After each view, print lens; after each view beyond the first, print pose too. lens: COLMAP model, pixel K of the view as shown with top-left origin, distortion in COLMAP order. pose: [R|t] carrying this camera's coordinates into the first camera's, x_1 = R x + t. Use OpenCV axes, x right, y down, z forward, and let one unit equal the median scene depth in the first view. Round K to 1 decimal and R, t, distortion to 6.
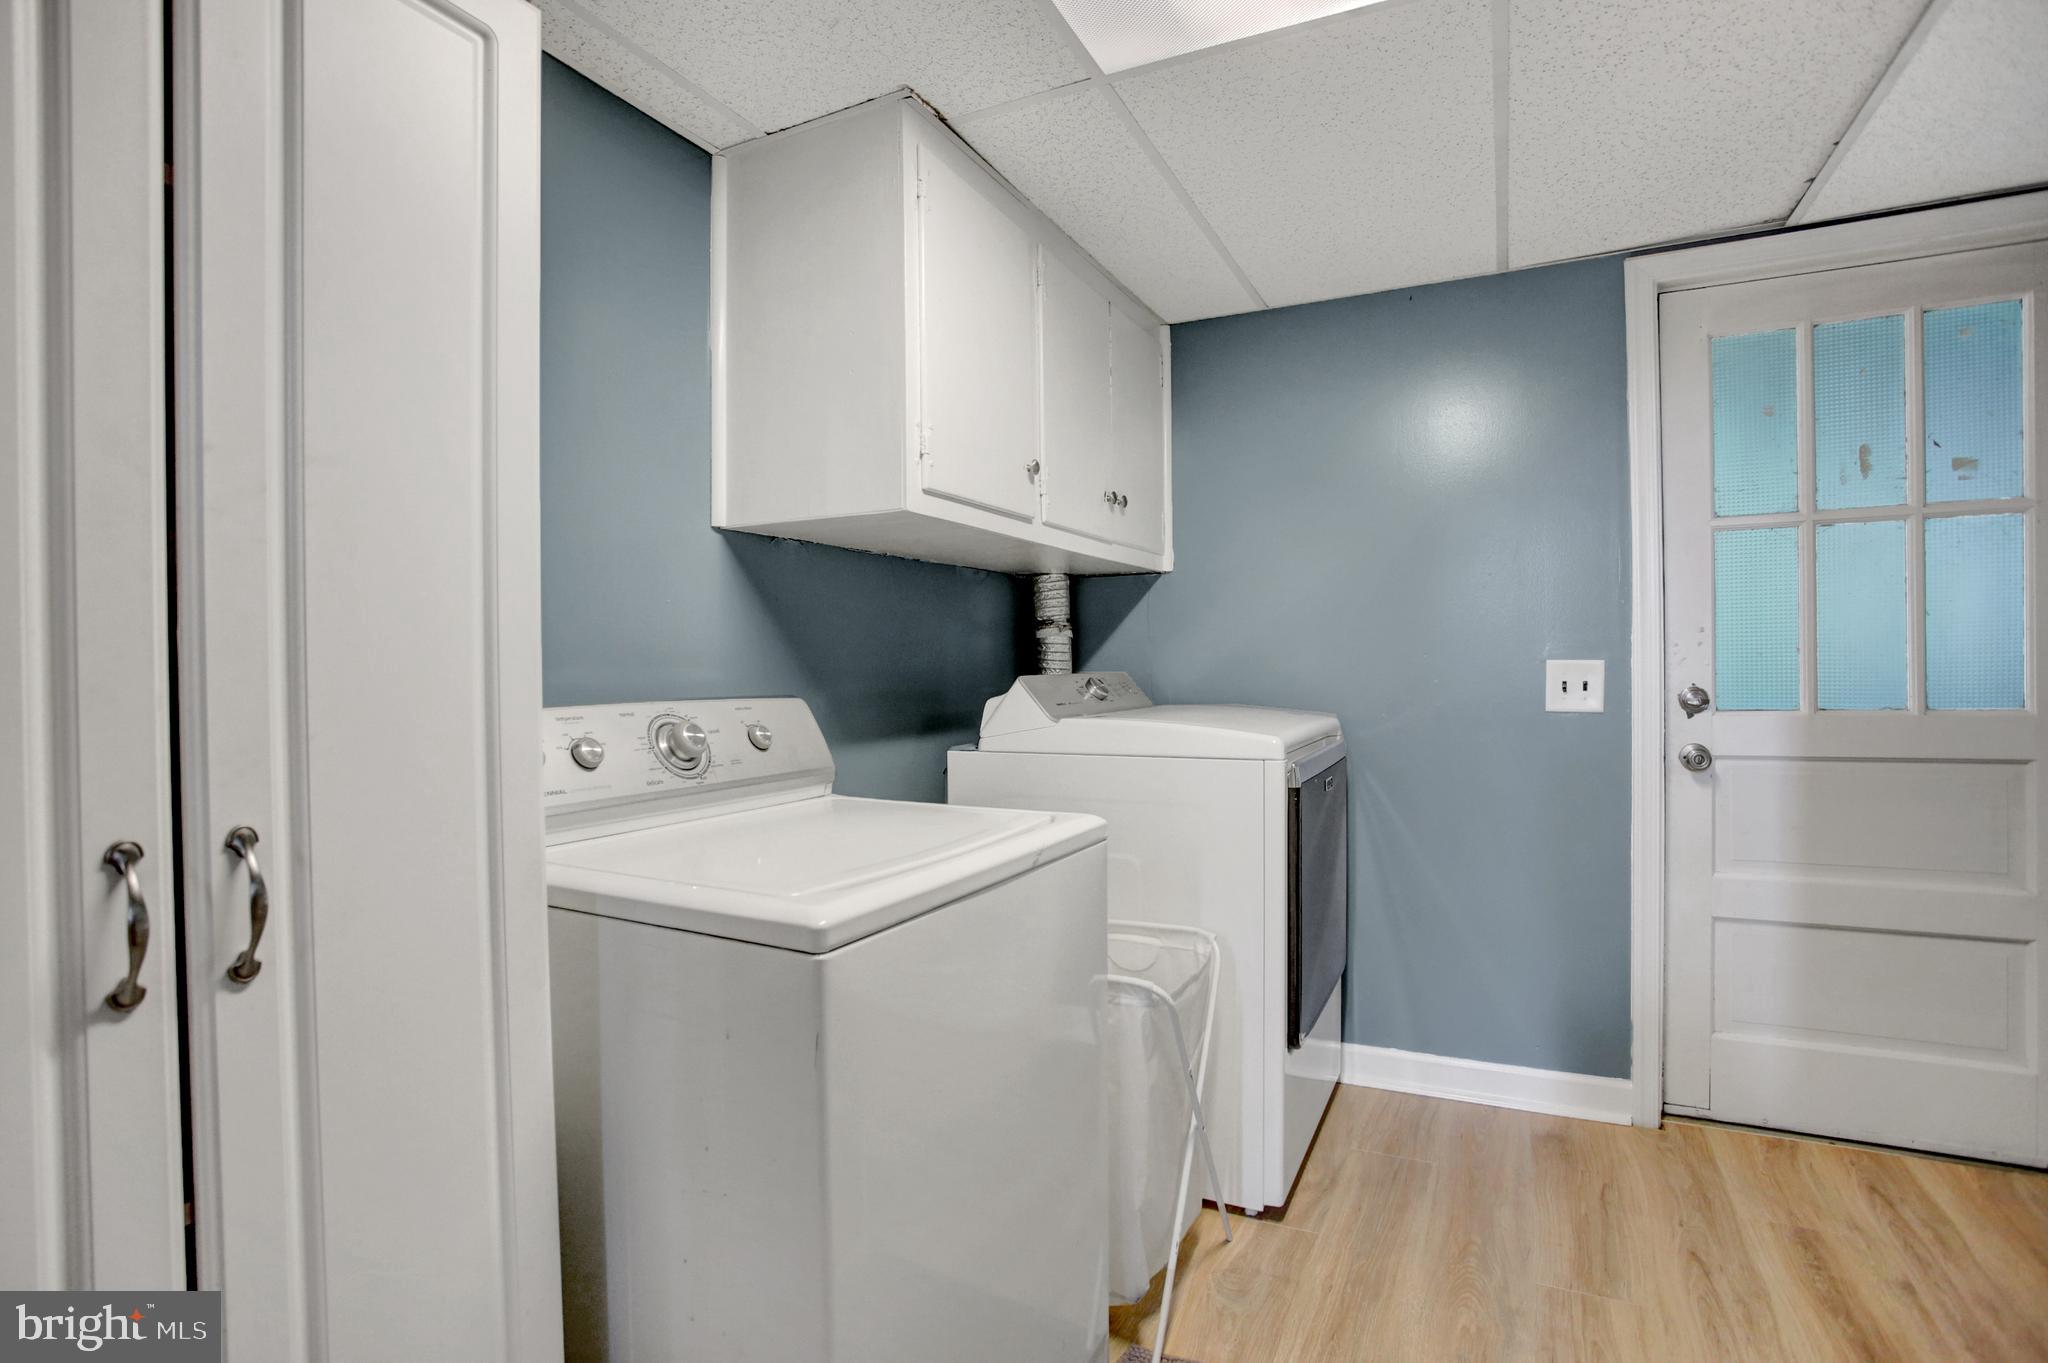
lens RADIAL K [[998.2, 0, 1018.0], [0, 998.2, 671.8], [0, 0, 1]] dist [-0.064305, 0.025565]
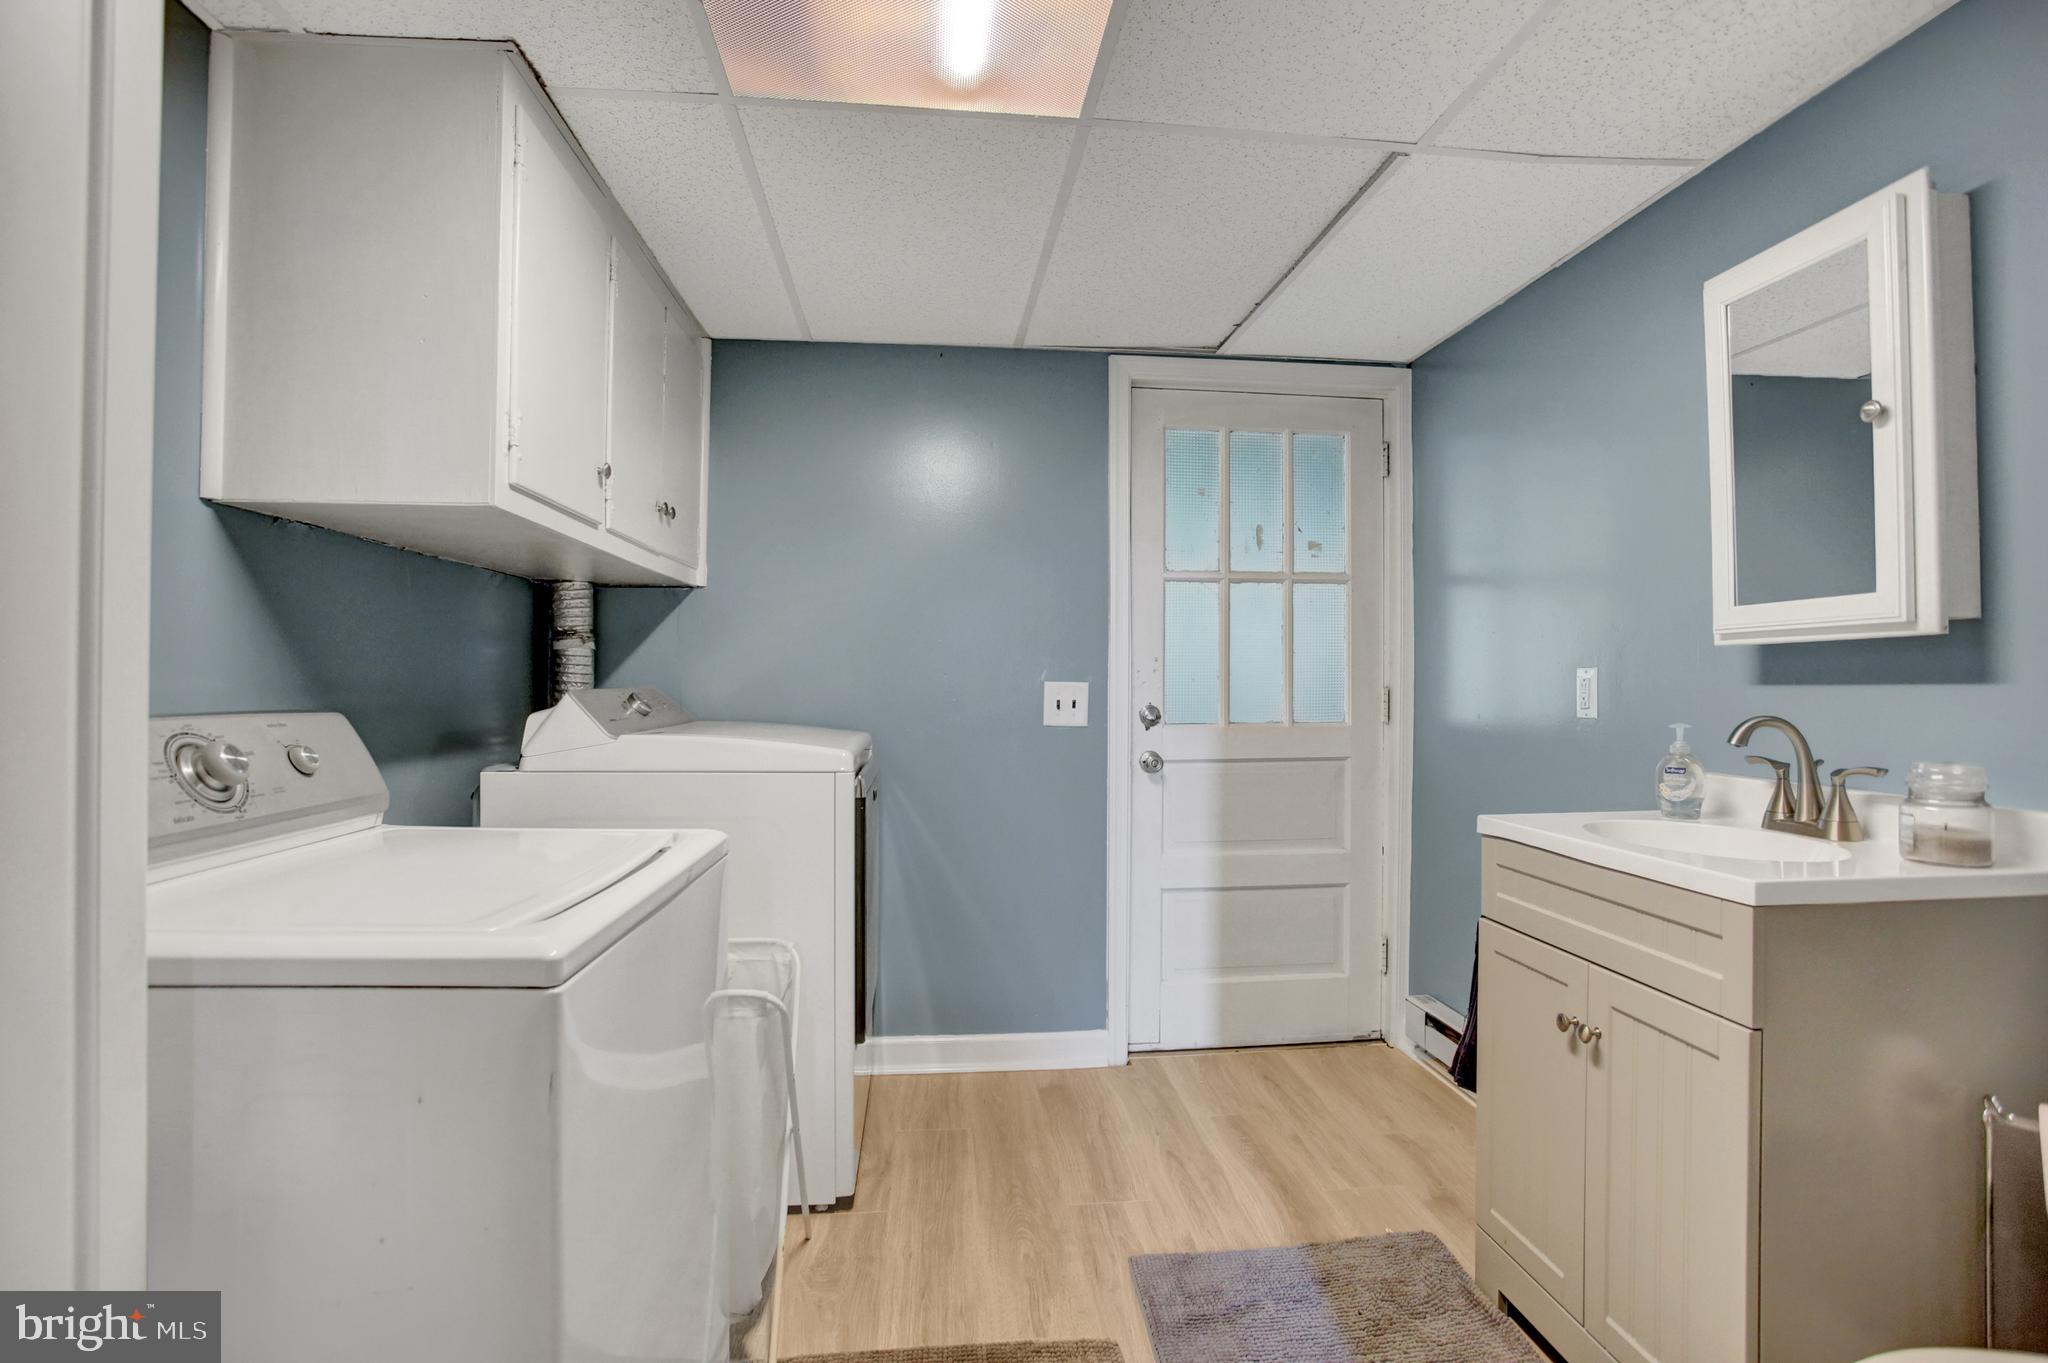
lens RADIAL K [[998.2, 0, 1032.3], [0, 998.2, 671.5], [0, 0, 1]] dist [-0.064305, 0.025565]
pose [[0.848607, 0.021195, 0.528600, -0.129452], [-0.011789, 0.999707, -0.021158, 0.001348], [-0.528893, 0.011723, 0.848608, -0.008296]]
